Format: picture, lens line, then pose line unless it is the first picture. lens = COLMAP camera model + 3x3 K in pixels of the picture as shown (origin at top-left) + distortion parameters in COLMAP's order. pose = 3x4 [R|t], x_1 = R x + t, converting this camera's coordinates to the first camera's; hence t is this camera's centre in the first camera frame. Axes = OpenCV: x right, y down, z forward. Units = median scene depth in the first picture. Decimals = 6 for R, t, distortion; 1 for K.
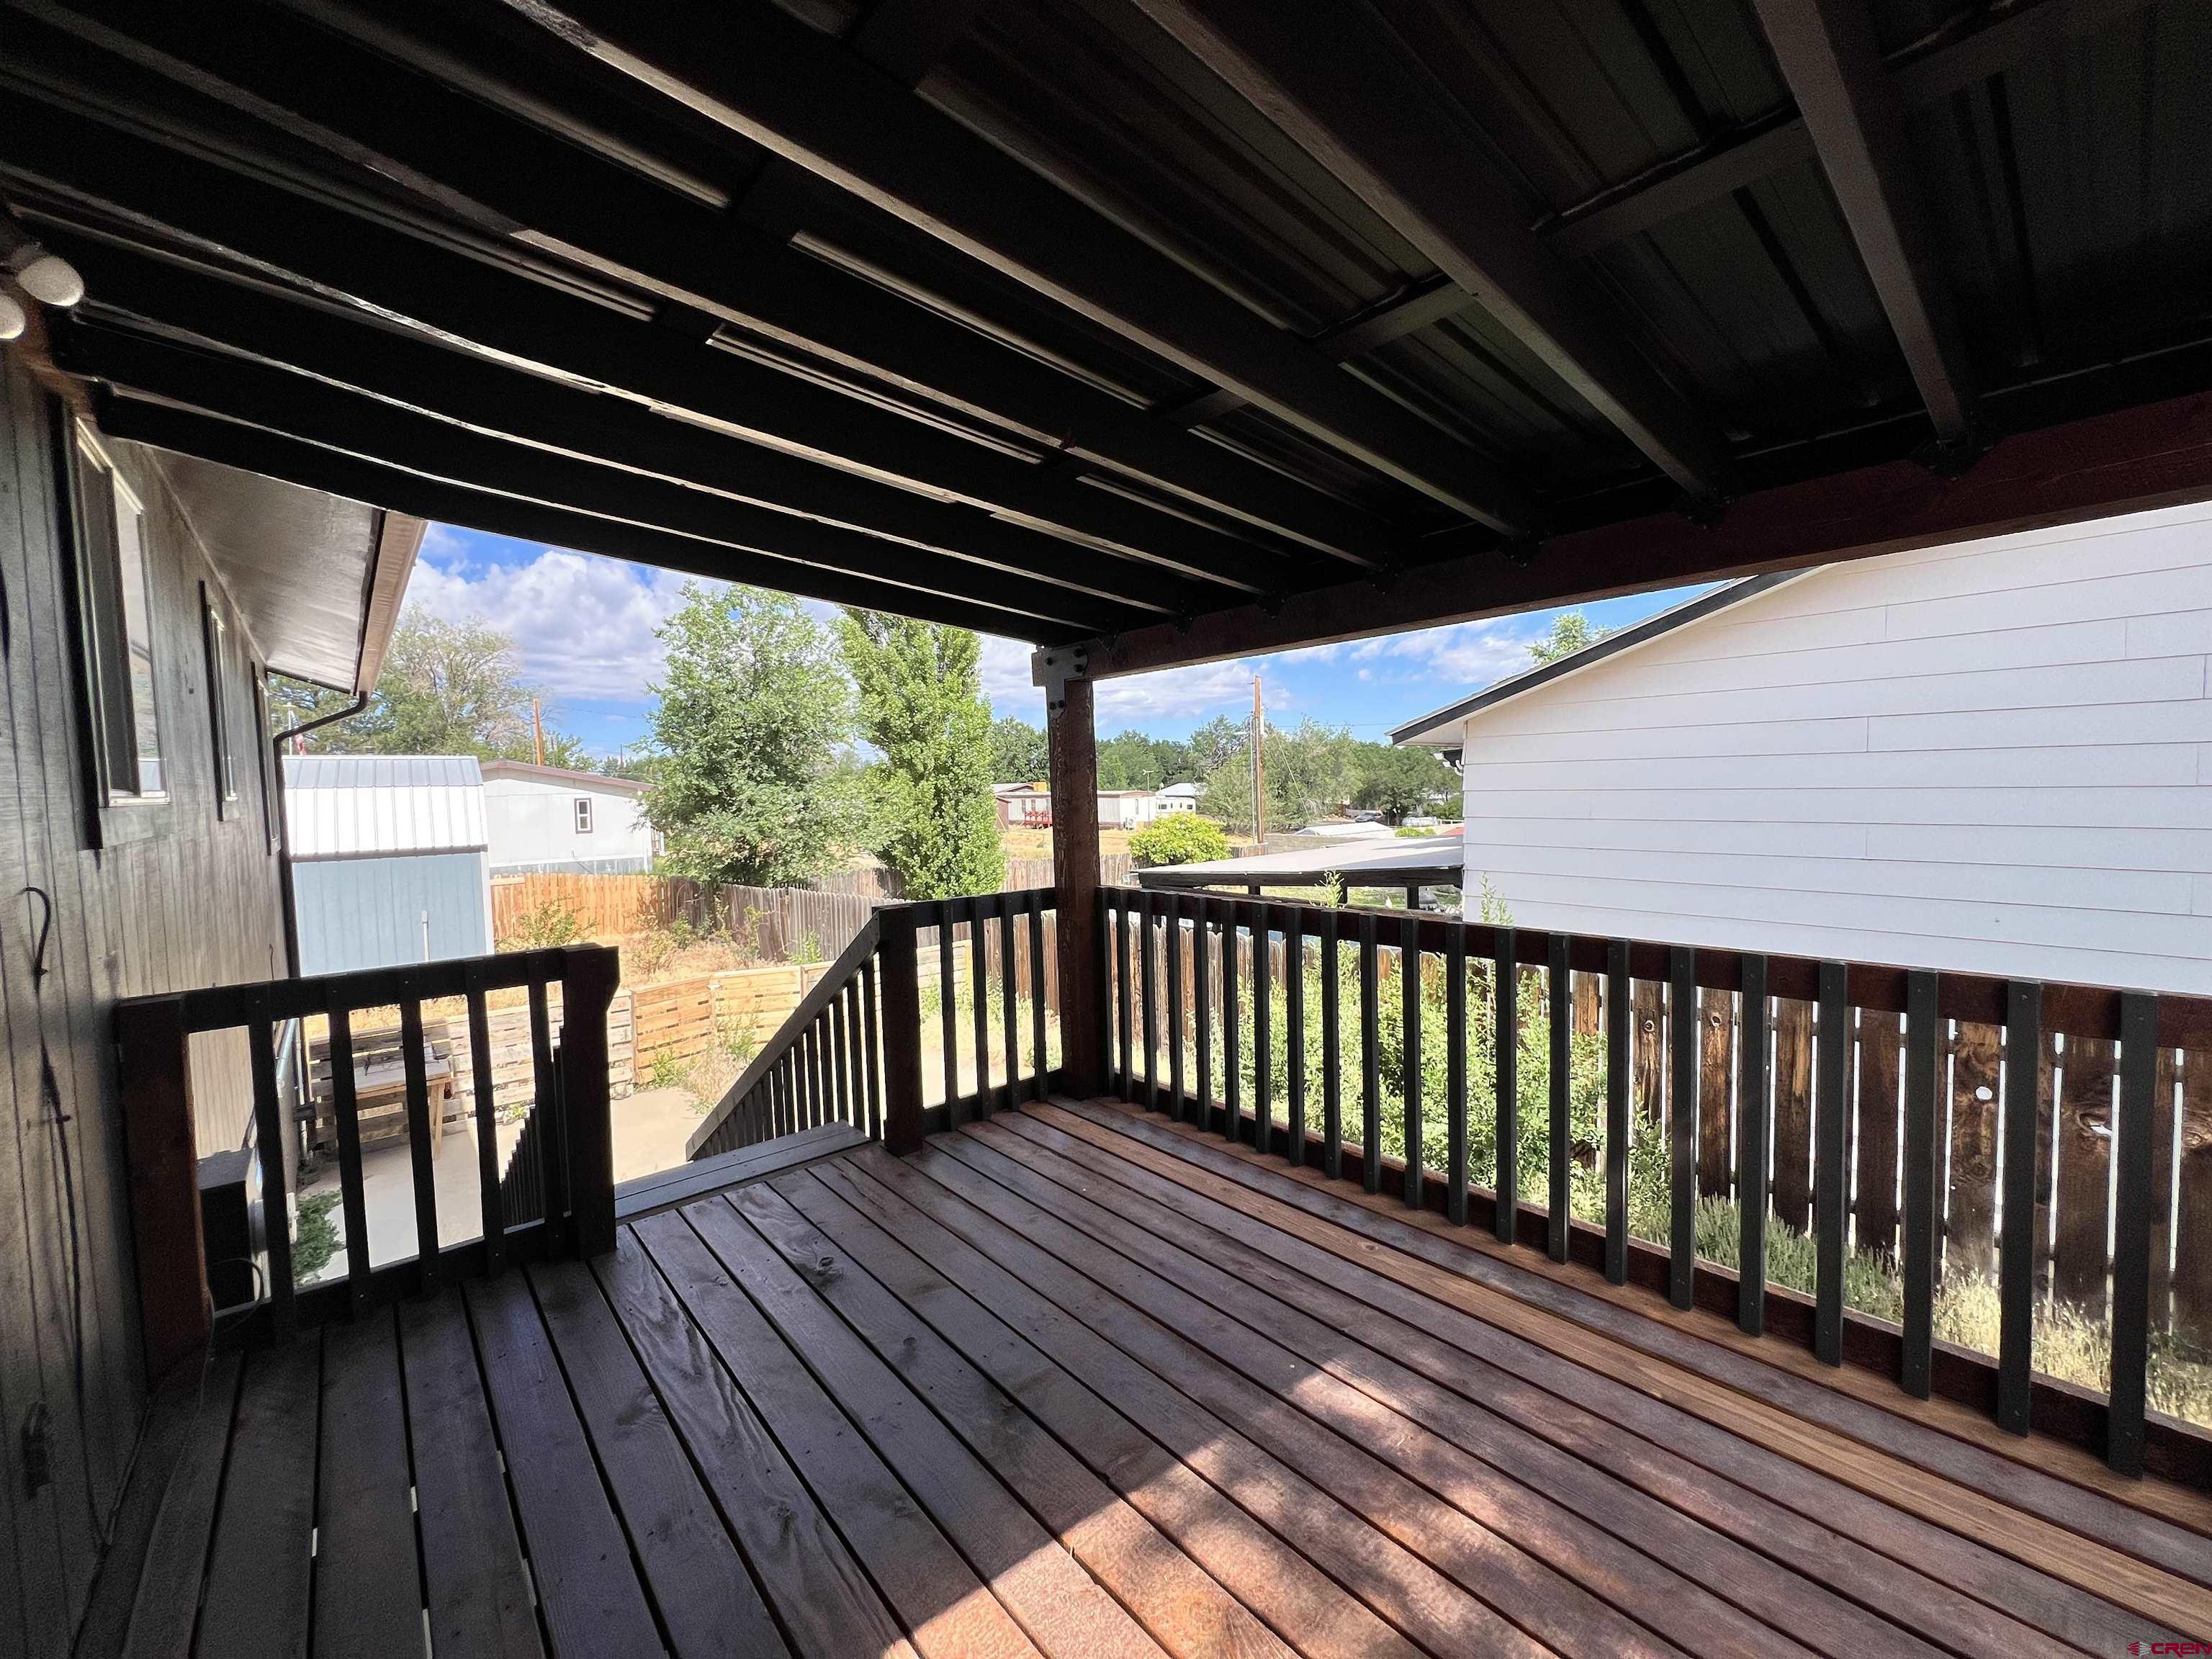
lens RADIAL K [[883.7, 0, 1103.2], [0, 883.7, 824.1], [0, 0, 1]] dist [-0.002182, -0.000270]
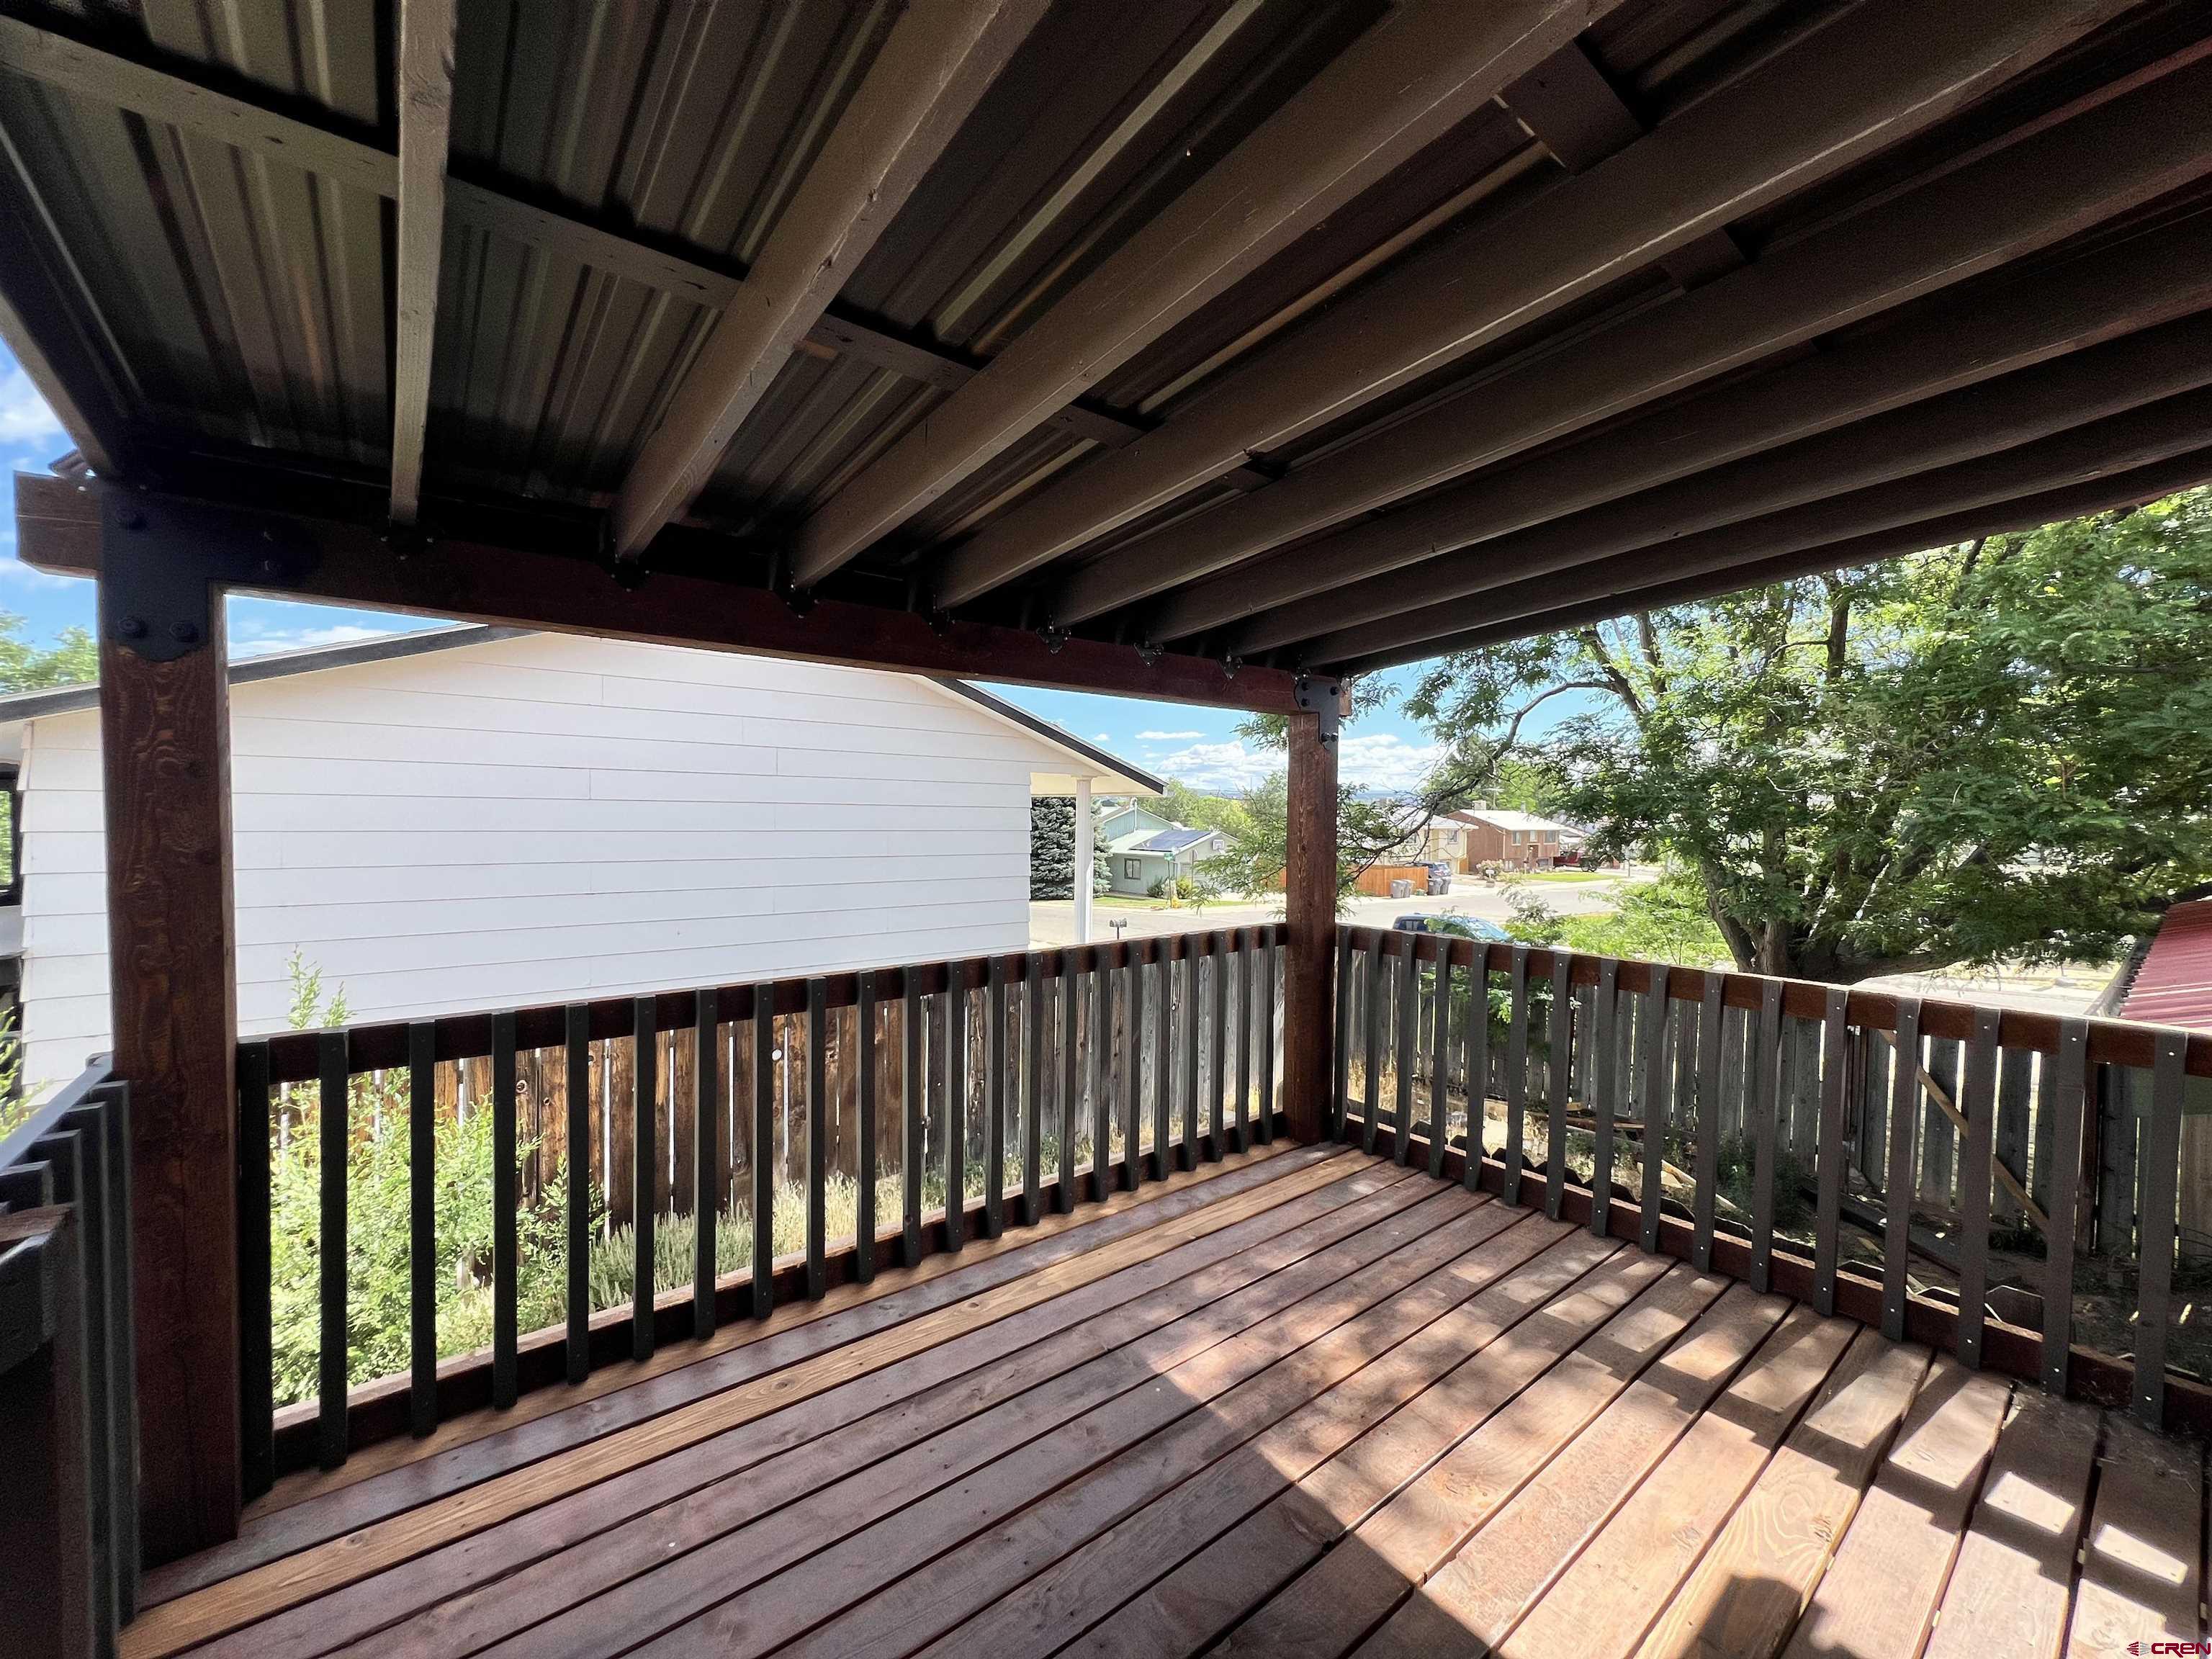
lens RADIAL K [[883.7, 0, 1103.2], [0, 883.7, 824.1], [0, 0, 1]] dist [-0.002182, -0.000270]
pose [[0.055217, 0.025089, 0.998159, -0.754033], [0.051643, 0.998274, -0.027949, -0.008291], [-0.997138, 0.053091, 0.053826, 0.895649]]
